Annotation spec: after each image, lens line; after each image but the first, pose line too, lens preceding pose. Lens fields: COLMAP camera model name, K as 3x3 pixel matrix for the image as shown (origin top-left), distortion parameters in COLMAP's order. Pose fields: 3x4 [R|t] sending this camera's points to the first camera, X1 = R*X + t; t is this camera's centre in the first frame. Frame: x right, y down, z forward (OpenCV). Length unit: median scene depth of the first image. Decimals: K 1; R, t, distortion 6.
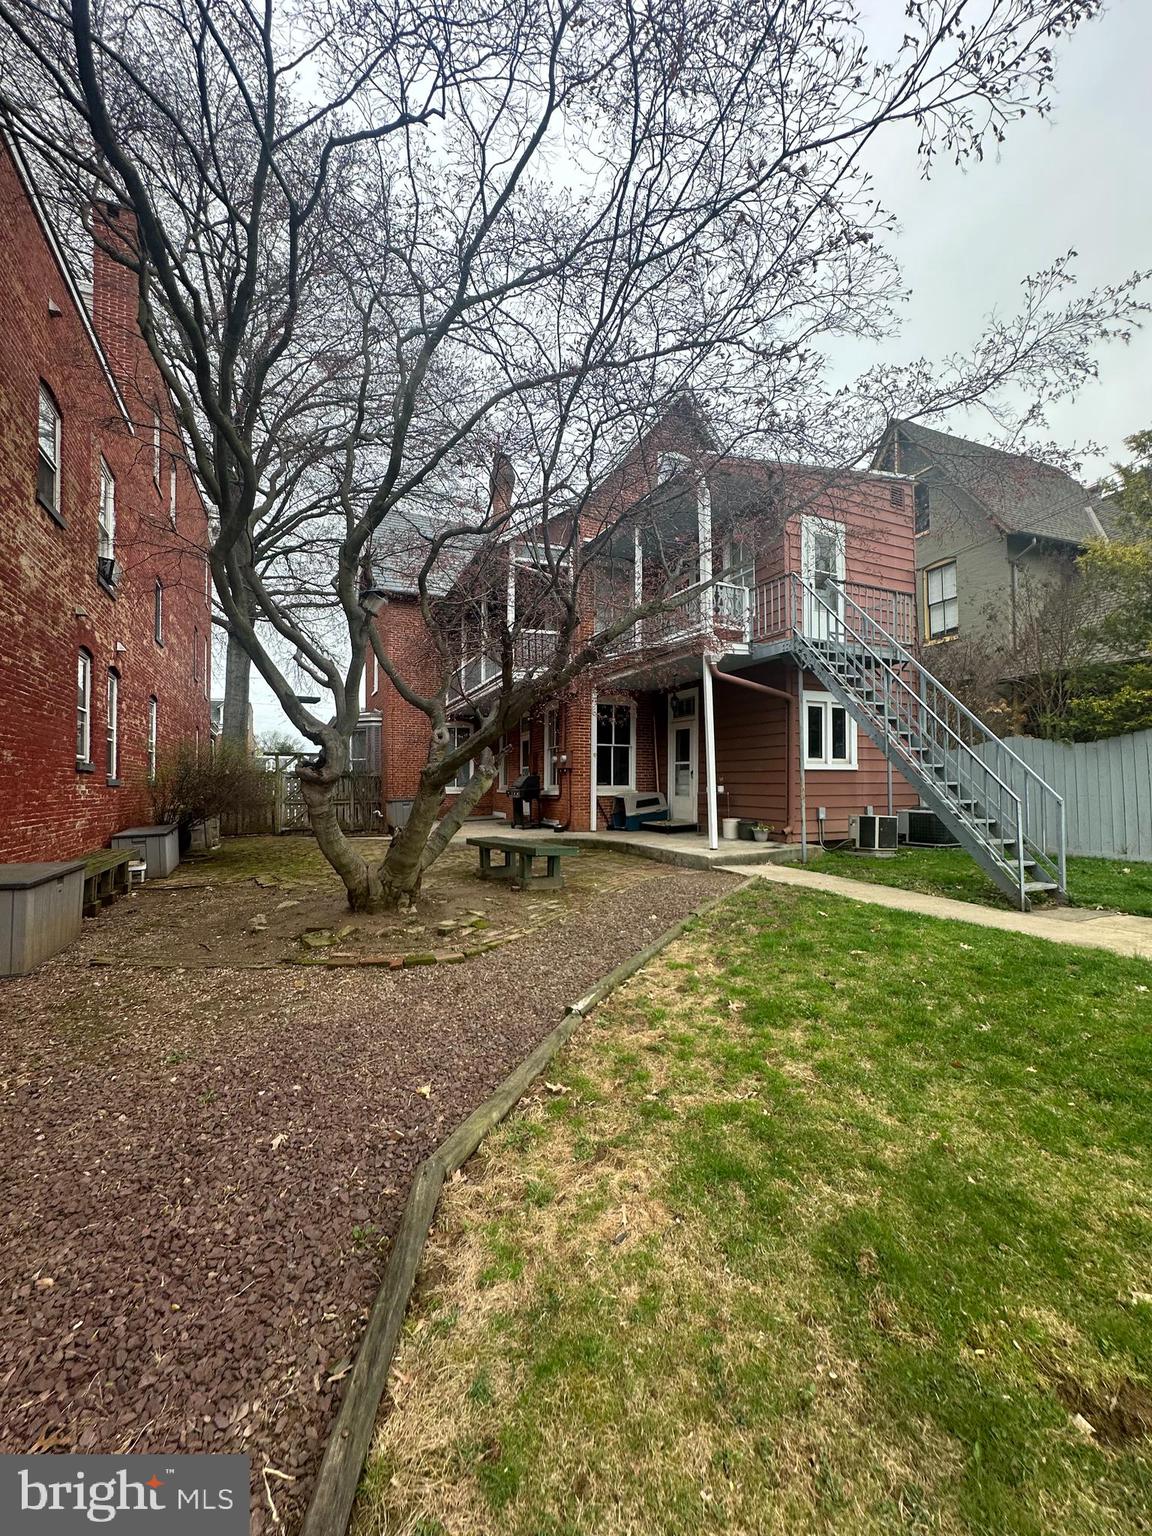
lens RADIAL K [[616.6, 0, 576.0], [0, 616.6, 768.0], [0, 0, 1]] dist [0.000036, -0.000009]
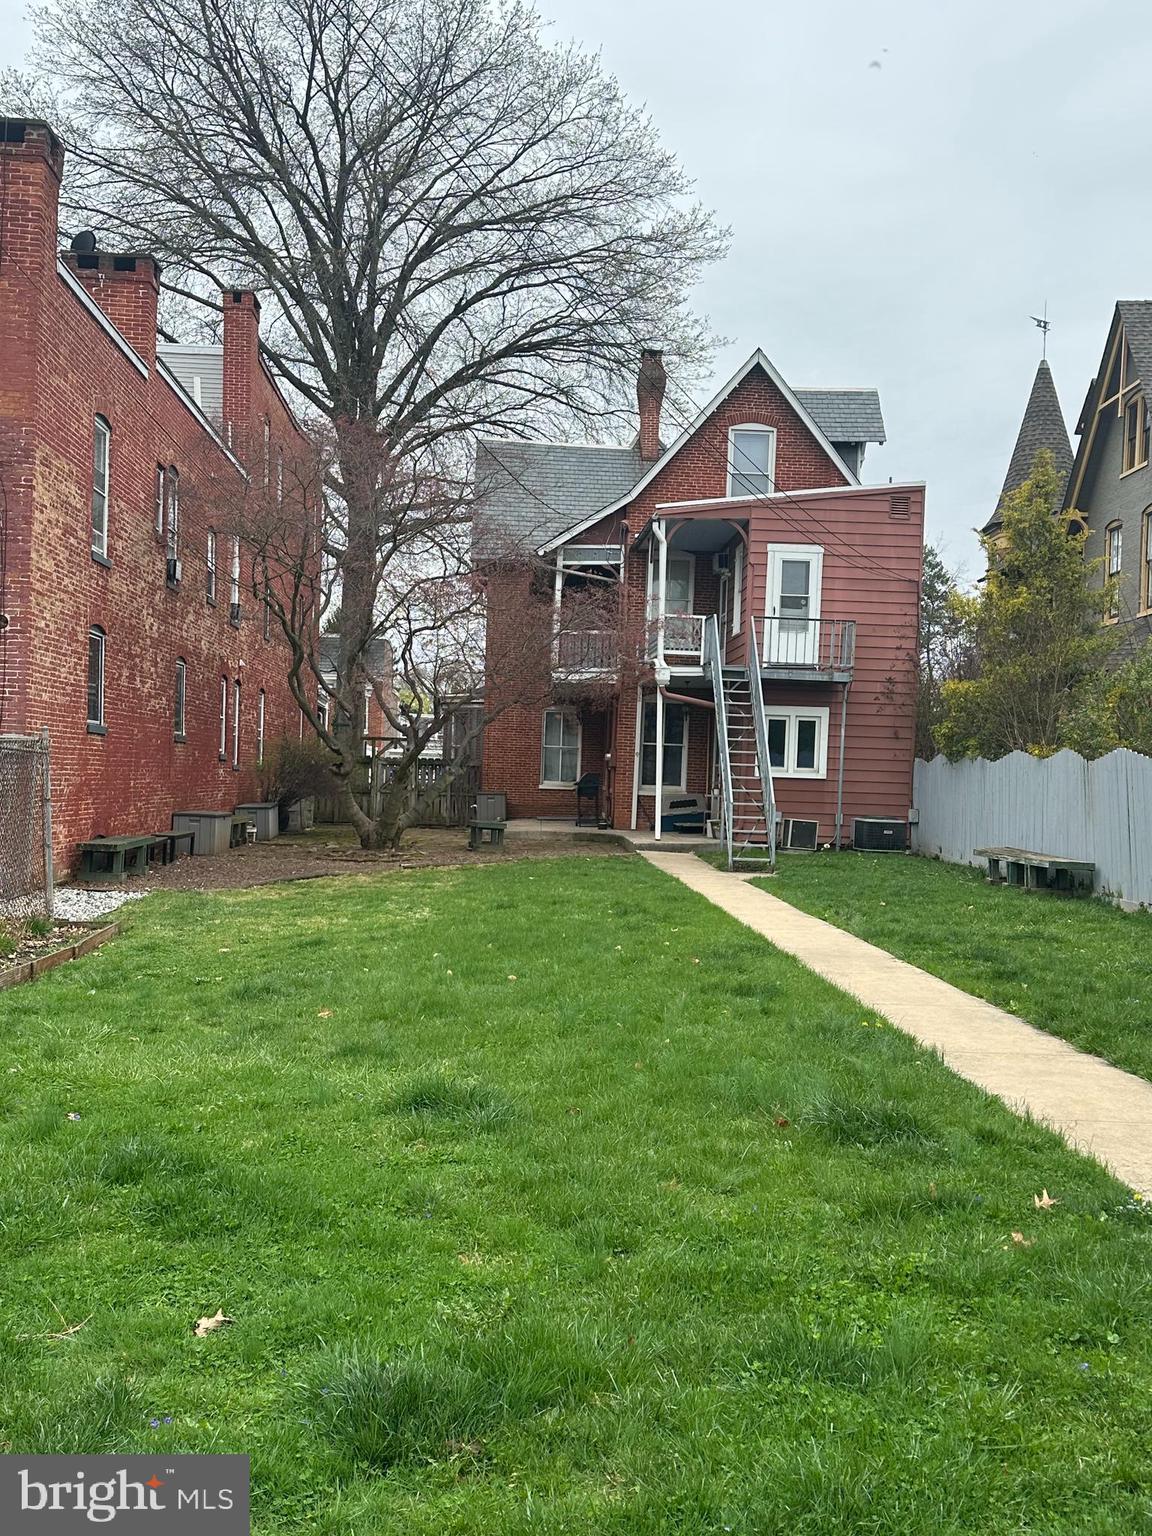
lens RADIAL K [[1479.8, 0, 576.0], [0, 1479.8, 768.0], [0, 0, 1]] dist [0.355558, 0.000212]
pose [[0.926148, 0.035212, -0.375512, 1.030380], [-0.027289, 0.999279, 0.026398, -0.072347], [0.376171, -0.014201, 0.926442, -1.556365]]
